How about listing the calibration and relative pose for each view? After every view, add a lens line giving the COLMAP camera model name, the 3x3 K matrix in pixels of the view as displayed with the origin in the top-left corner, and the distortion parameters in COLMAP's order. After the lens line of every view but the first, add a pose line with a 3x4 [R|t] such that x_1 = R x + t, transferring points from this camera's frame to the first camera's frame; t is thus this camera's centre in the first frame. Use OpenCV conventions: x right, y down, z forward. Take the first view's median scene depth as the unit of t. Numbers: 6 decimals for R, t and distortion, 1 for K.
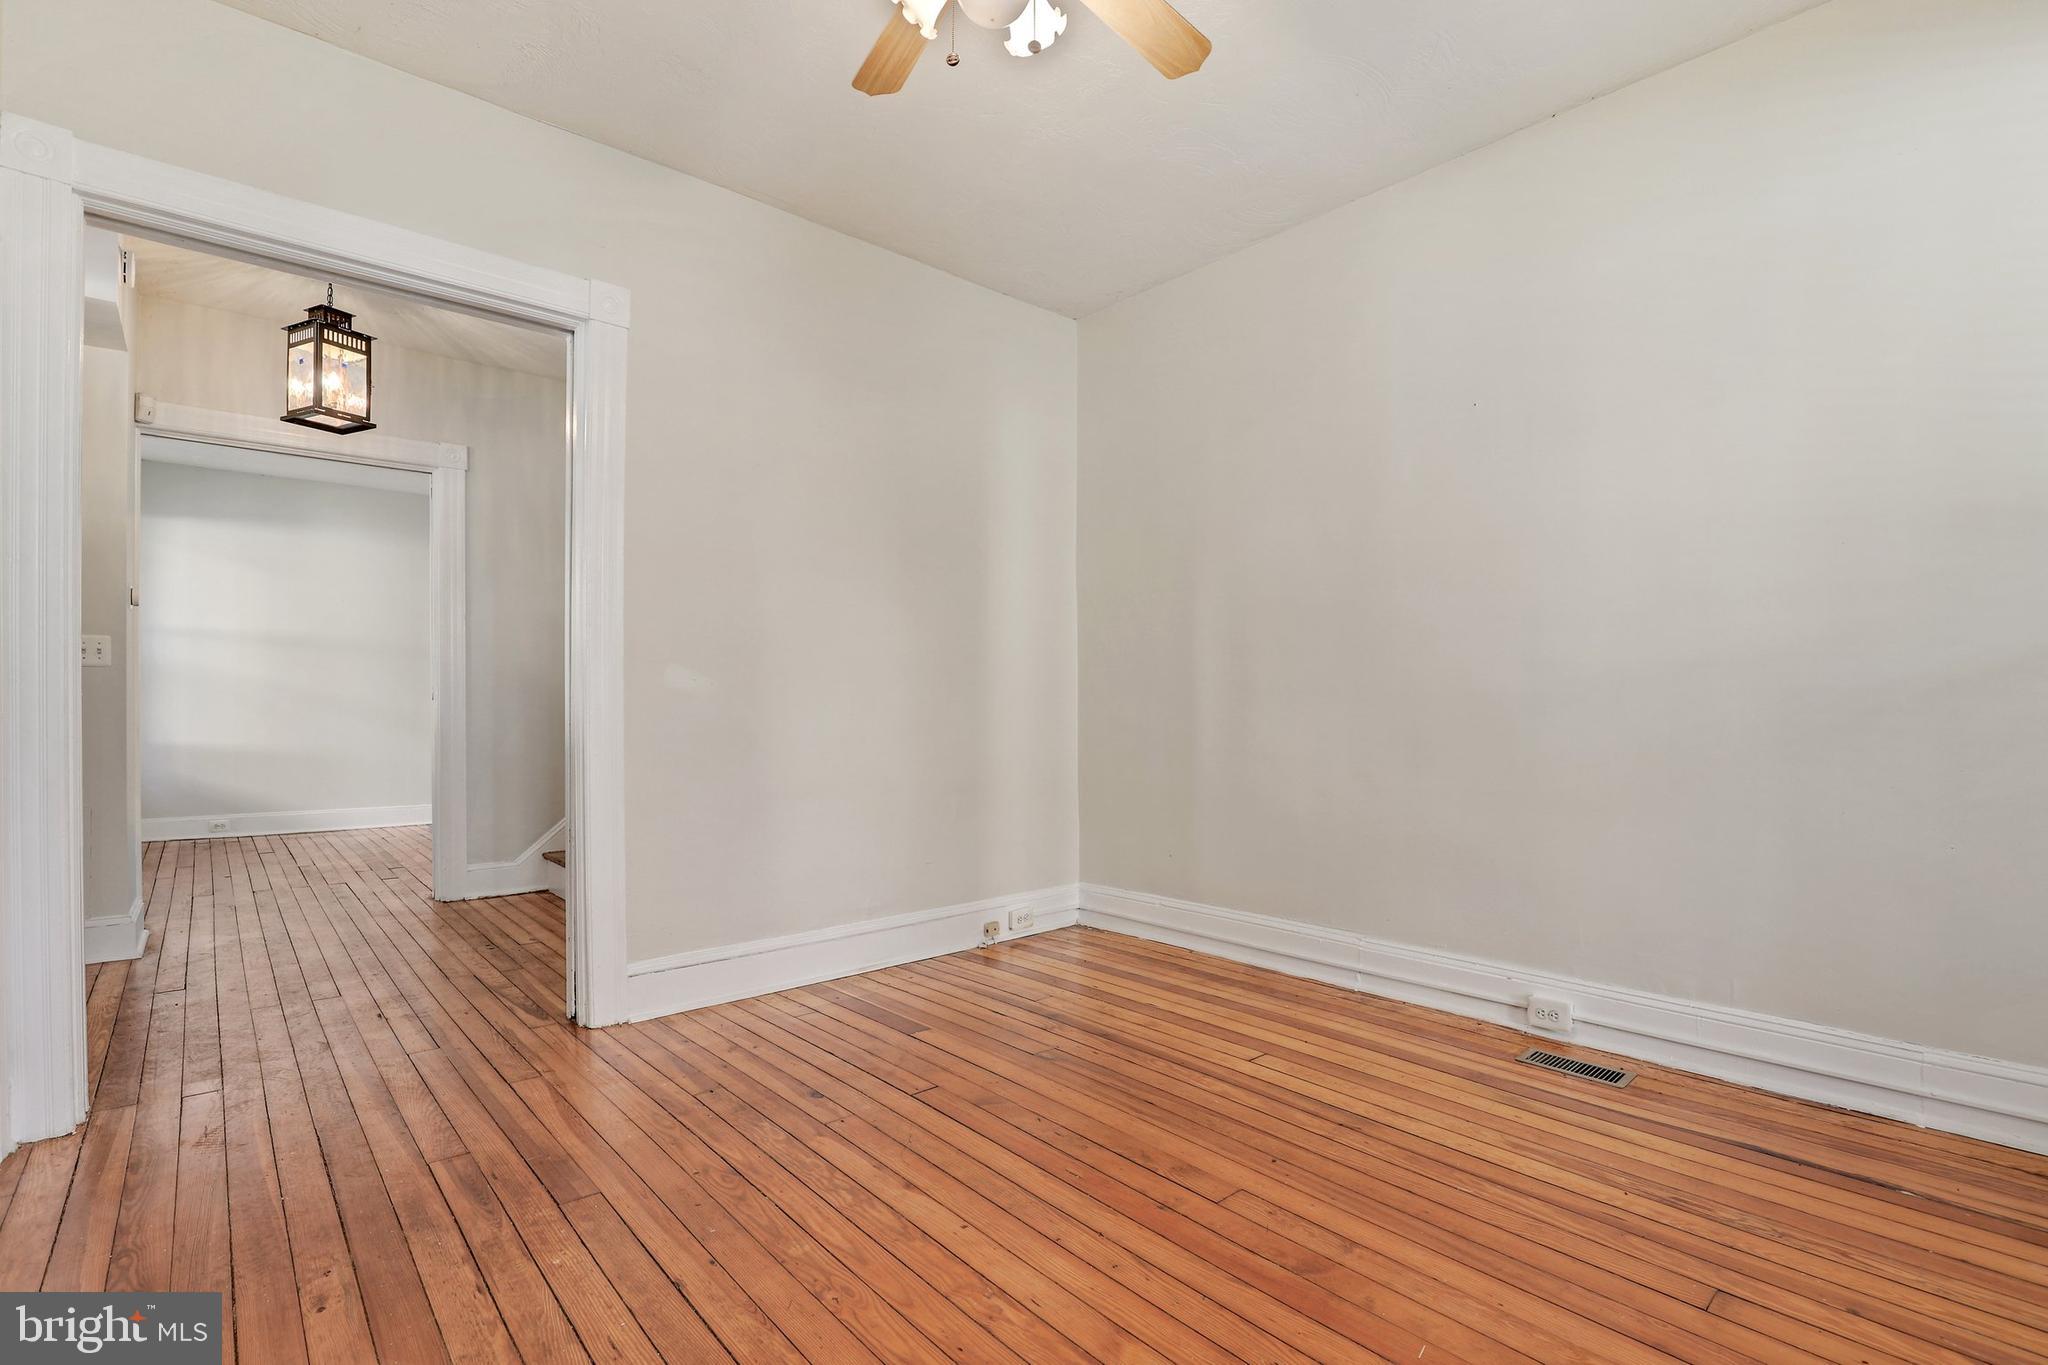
lens RADIAL K [[956.2, 0, 1025.6], [0, 956.2, 711.4], [0, 0, 1]] dist [-0.027039, 0.001154]
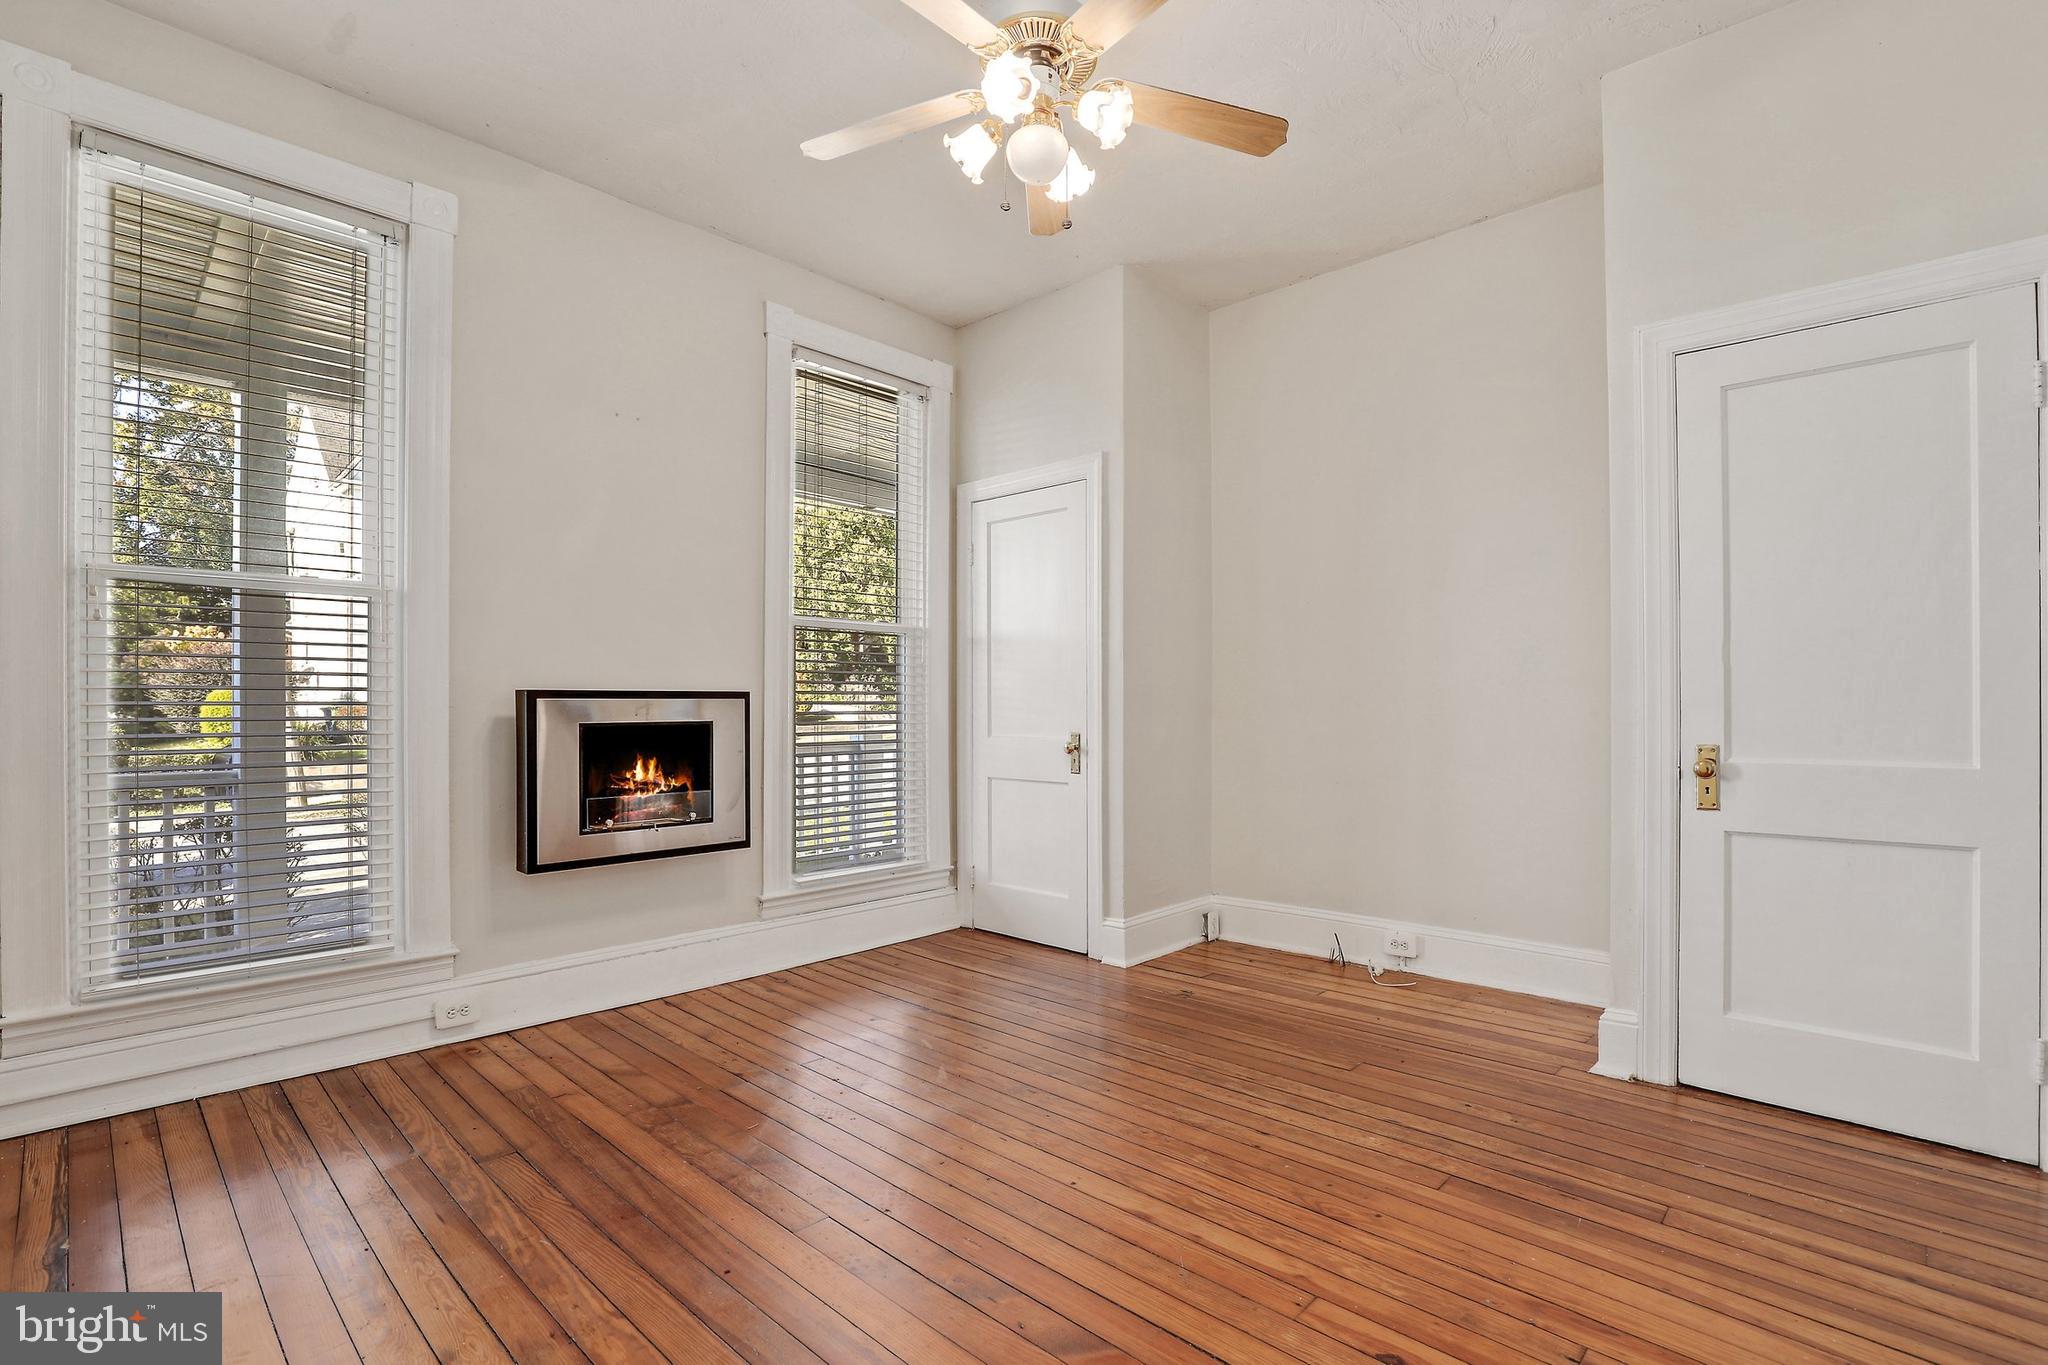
lens RADIAL K [[951.0, 0, 1024.4], [0, 951.0, 702.4], [0, 0, 1]] dist [-0.023038, 0.000240]
pose [[-0.996258, 0.003507, -0.086354, 0.061893], [0.003057, 0.999981, 0.005339, -0.018693], [0.086371, 0.005055, -0.996250, 1.519026]]
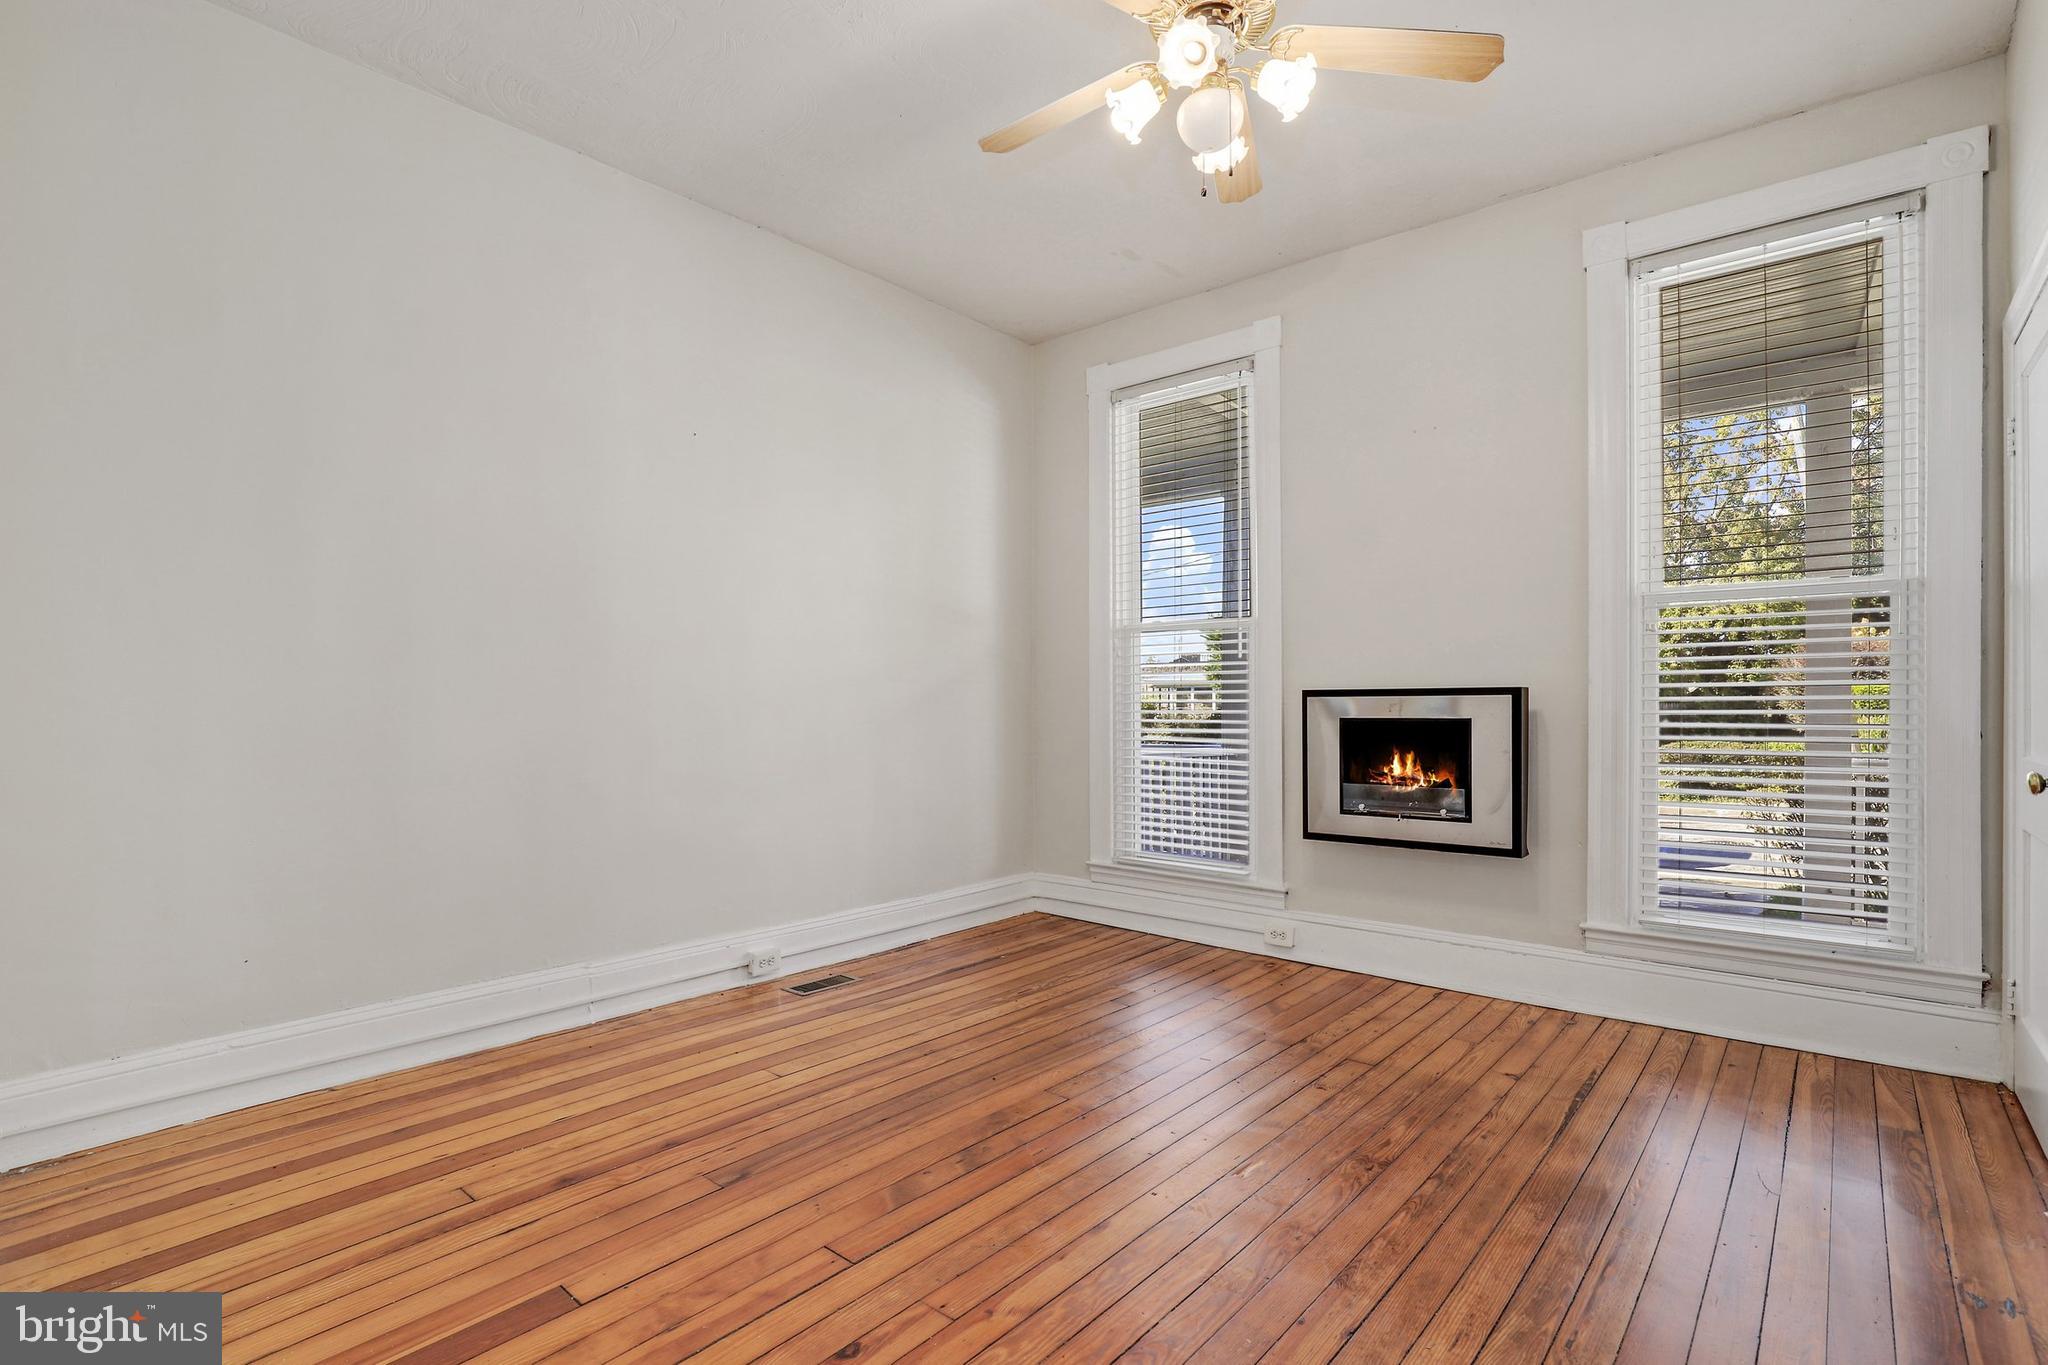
lens RADIAL K [[956.2, 0, 1025.6], [0, 956.2, 711.4], [0, 0, 1]] dist [-0.027039, 0.001154]
pose [[-0.140686, -0.004248, 0.990045, -0.807215], [0.010251, 0.999931, 0.005747, -0.010476], [-0.990001, 0.010958, -0.140633, 0.935733]]
